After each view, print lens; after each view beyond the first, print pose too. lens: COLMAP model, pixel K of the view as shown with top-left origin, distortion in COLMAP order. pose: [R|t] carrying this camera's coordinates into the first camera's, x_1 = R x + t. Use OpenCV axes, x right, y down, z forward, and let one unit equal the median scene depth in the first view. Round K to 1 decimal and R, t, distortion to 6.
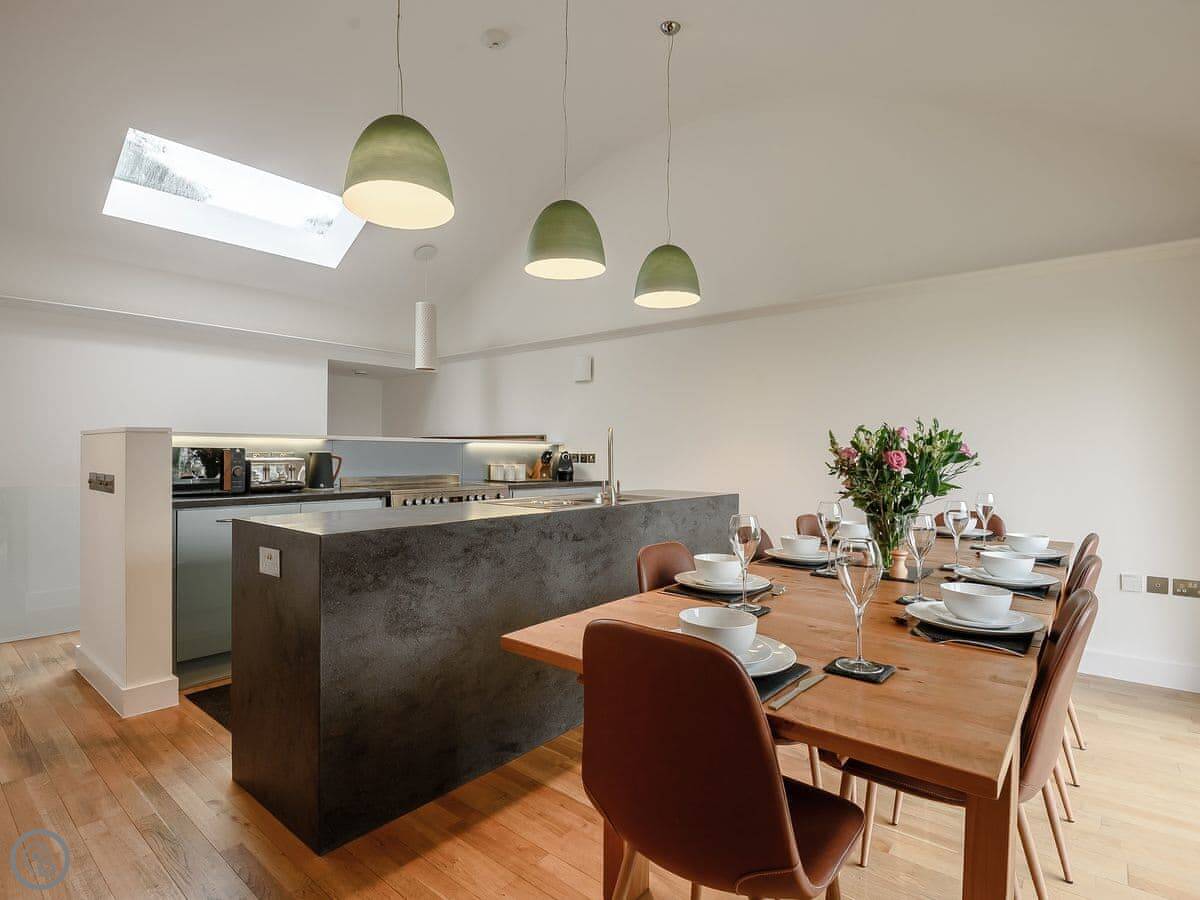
lens RADIAL K [[619.8, 0, 566.7], [0, 619.8, 452.2], [0, 0, 1]] dist [-0.012818, -0.007589]
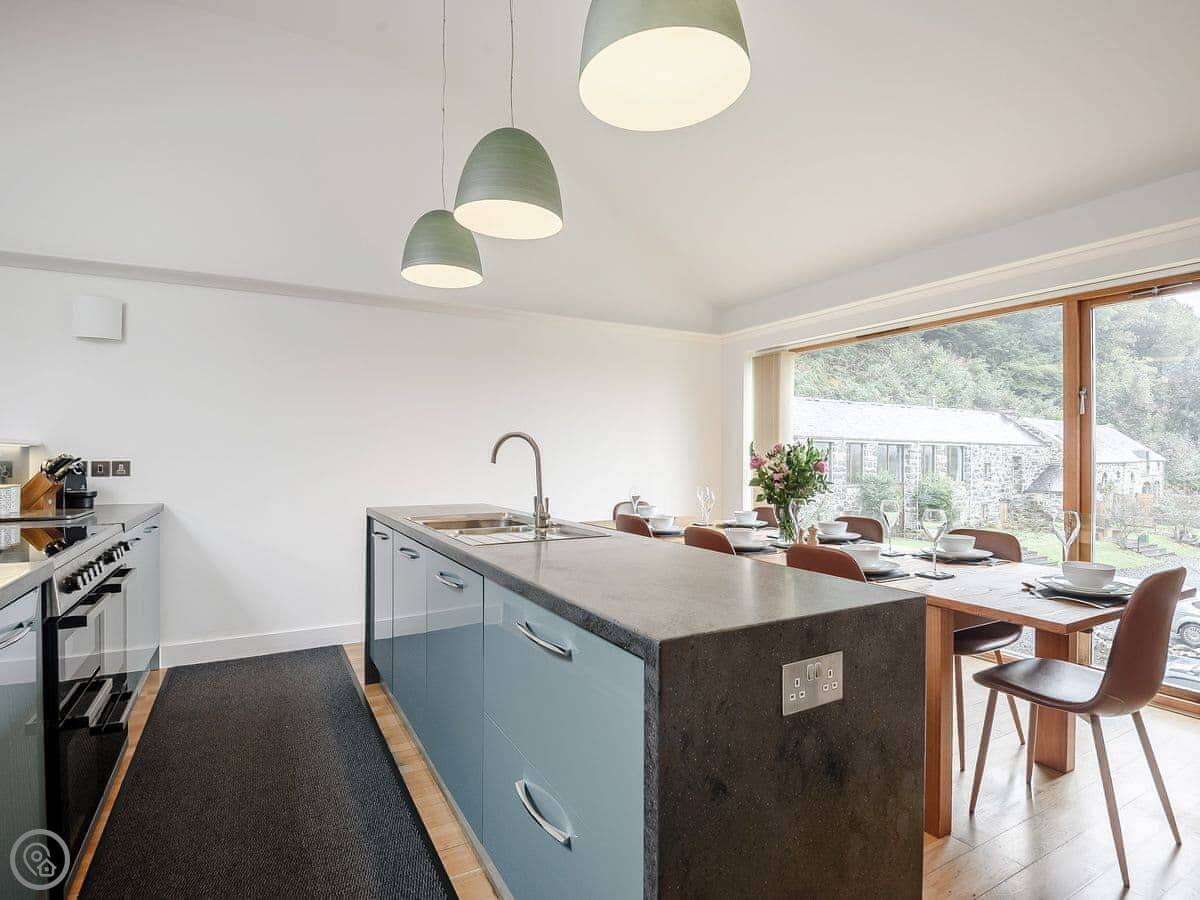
lens RADIAL K [[619.8, 0, 604.0], [0, 619.8, 451.9], [0, 0, 1]] dist [-0.012818, -0.007589]
pose [[0.321127, 0.000662, 0.947036, -0.385194], [-0.002510, 0.999997, 0.000152, -0.008230], [-0.947033, -0.002426, 0.321127, 0.365309]]
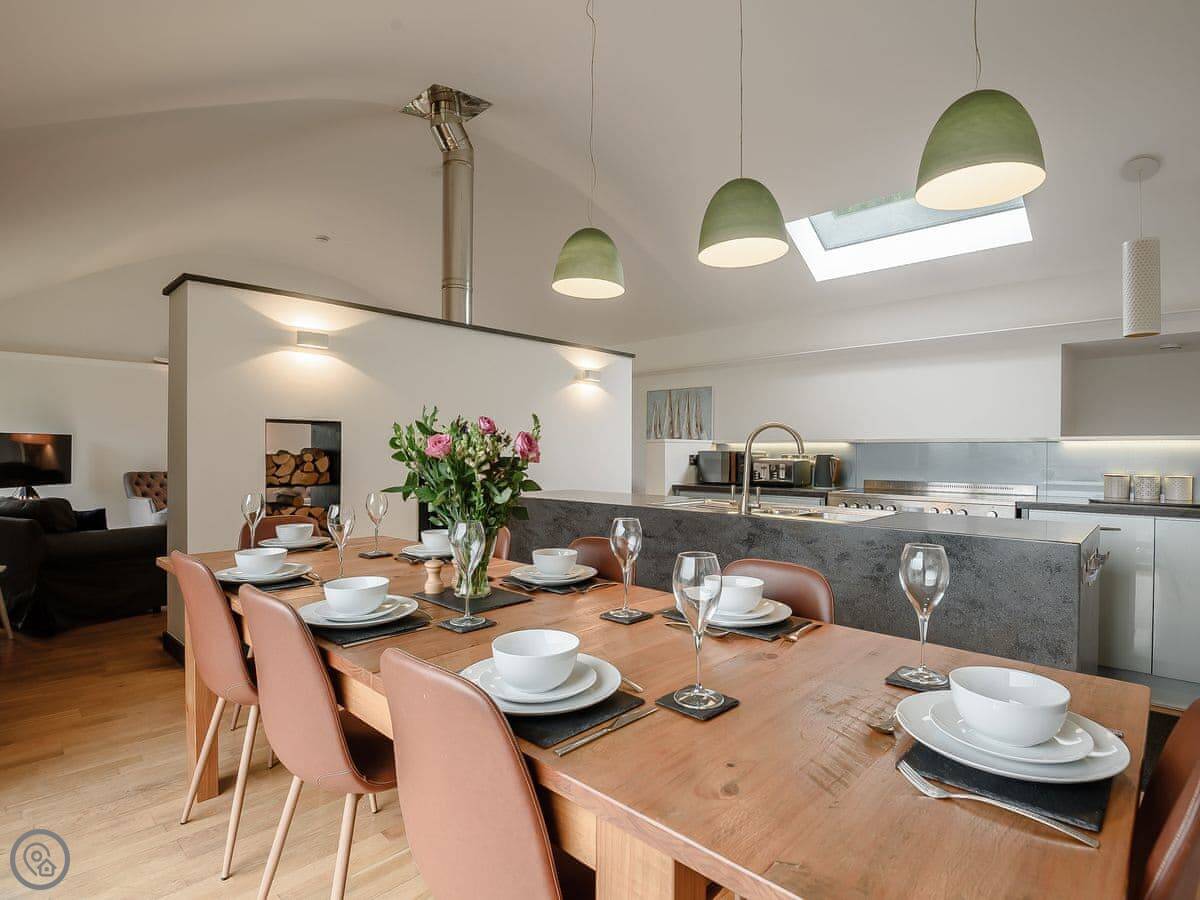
lens RADIAL K [[619.8, 0, 611.8], [0, 619.8, 450.1], [0, 0, 1]] dist [-0.012818, -0.007589]
pose [[-0.033130, -0.010133, -0.999400, 0.518365], [-0.002674, 0.999946, -0.010050, 0.003023], [0.999447, 0.002339, -0.033156, 0.472062]]
